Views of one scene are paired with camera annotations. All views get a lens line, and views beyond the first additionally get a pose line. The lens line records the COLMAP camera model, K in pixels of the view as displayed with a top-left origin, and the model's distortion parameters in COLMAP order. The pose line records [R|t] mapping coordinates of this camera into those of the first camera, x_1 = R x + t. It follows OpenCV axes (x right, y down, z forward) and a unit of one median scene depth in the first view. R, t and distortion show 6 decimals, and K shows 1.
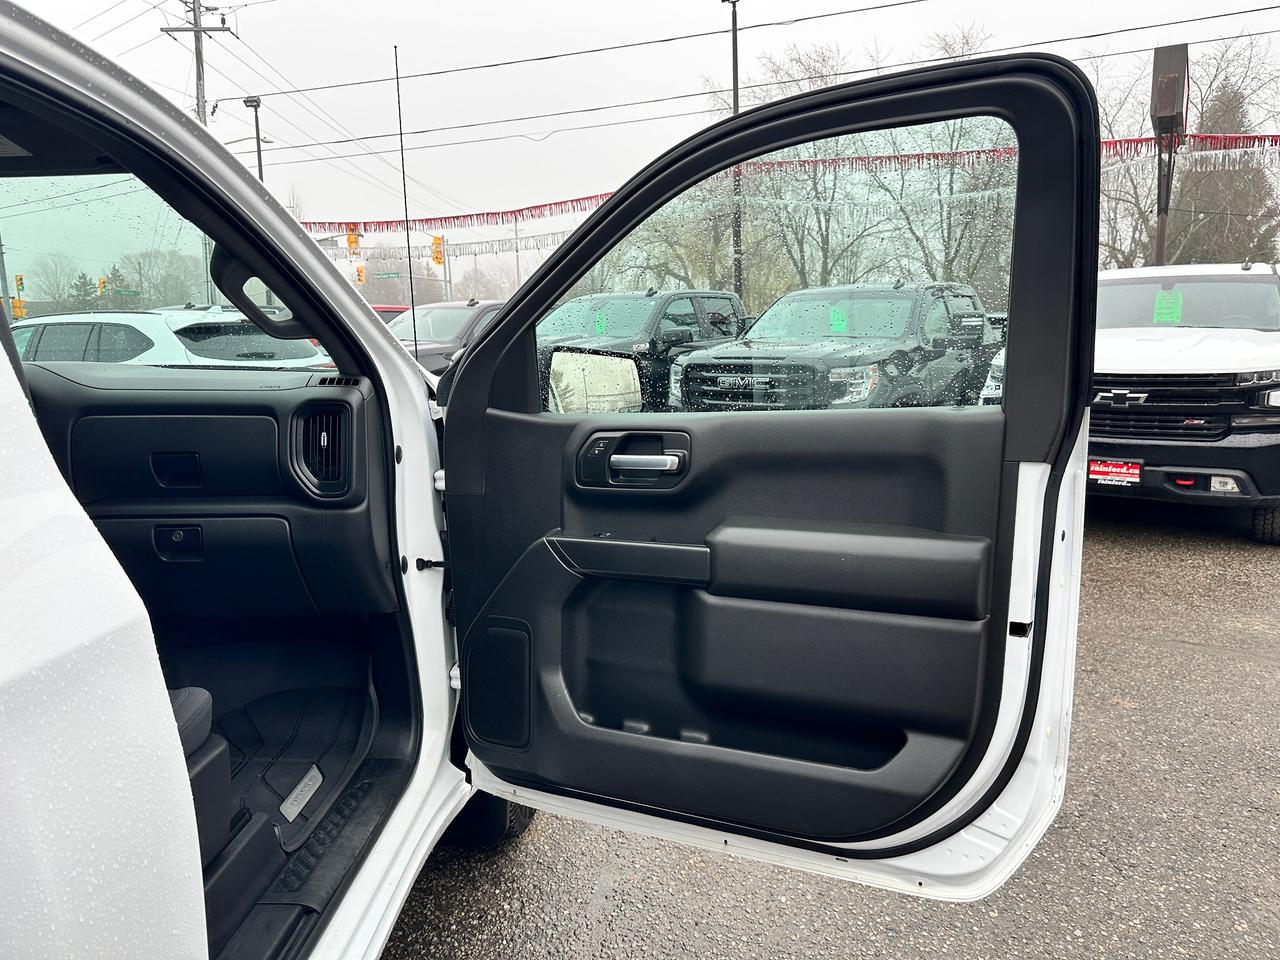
lens RADIAL K [[888.9, 0, 640.0], [0, 888.9, 480.0], [0, 0, 1]] dist [-0.002640, -0.005763]
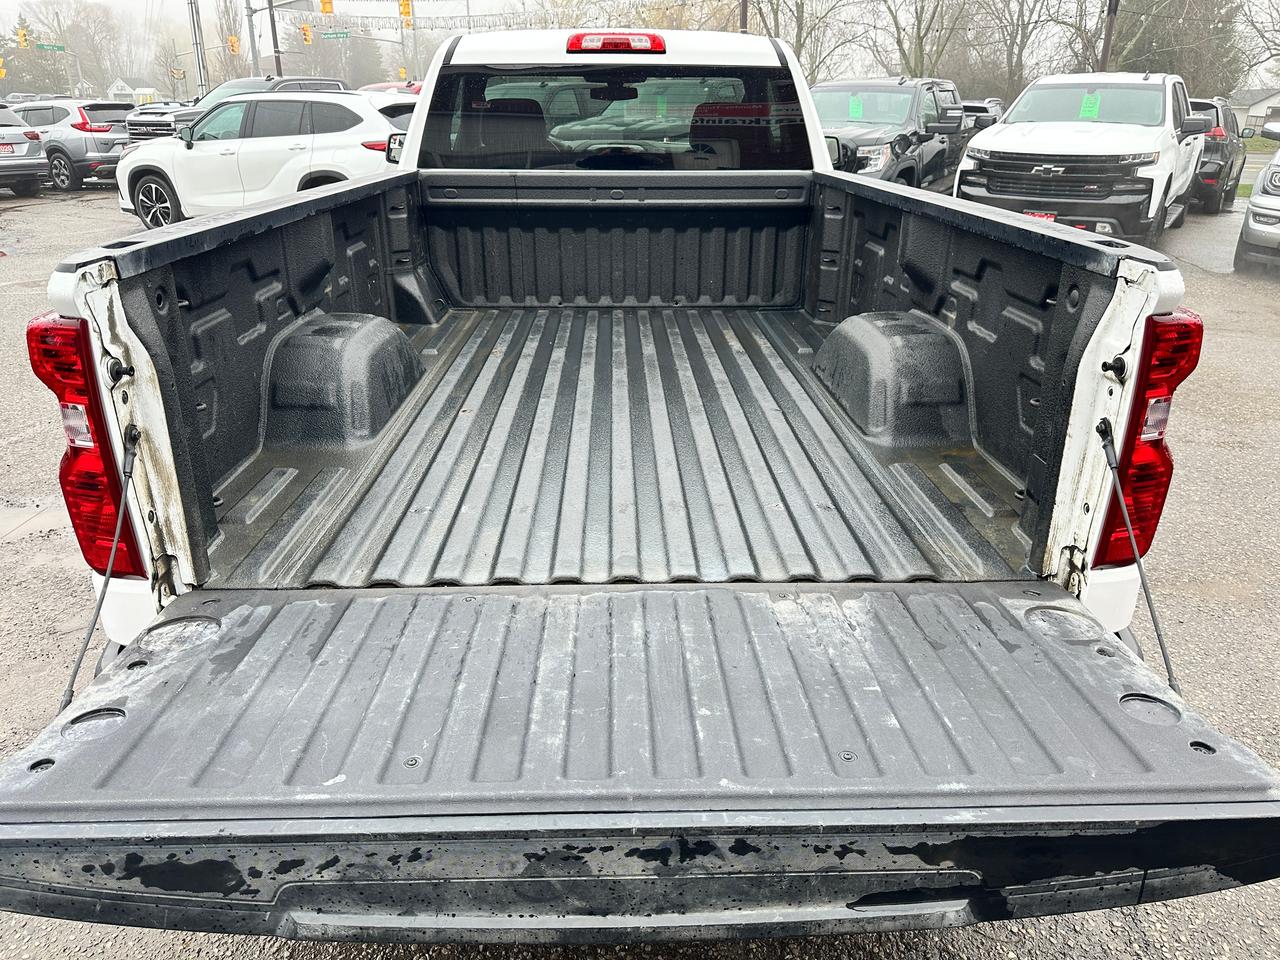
lens RADIAL K [[888.9, 0, 640.0], [0, 888.9, 480.0], [0, 0, 1]] dist [-0.002640, -0.005763]
pose [[0.998141, -0.006285, 0.060621, -0.221472], [-0.008152, 0.971961, 0.235000, 0.061779], [-0.060399, -0.235057, 0.970103, -0.487837]]
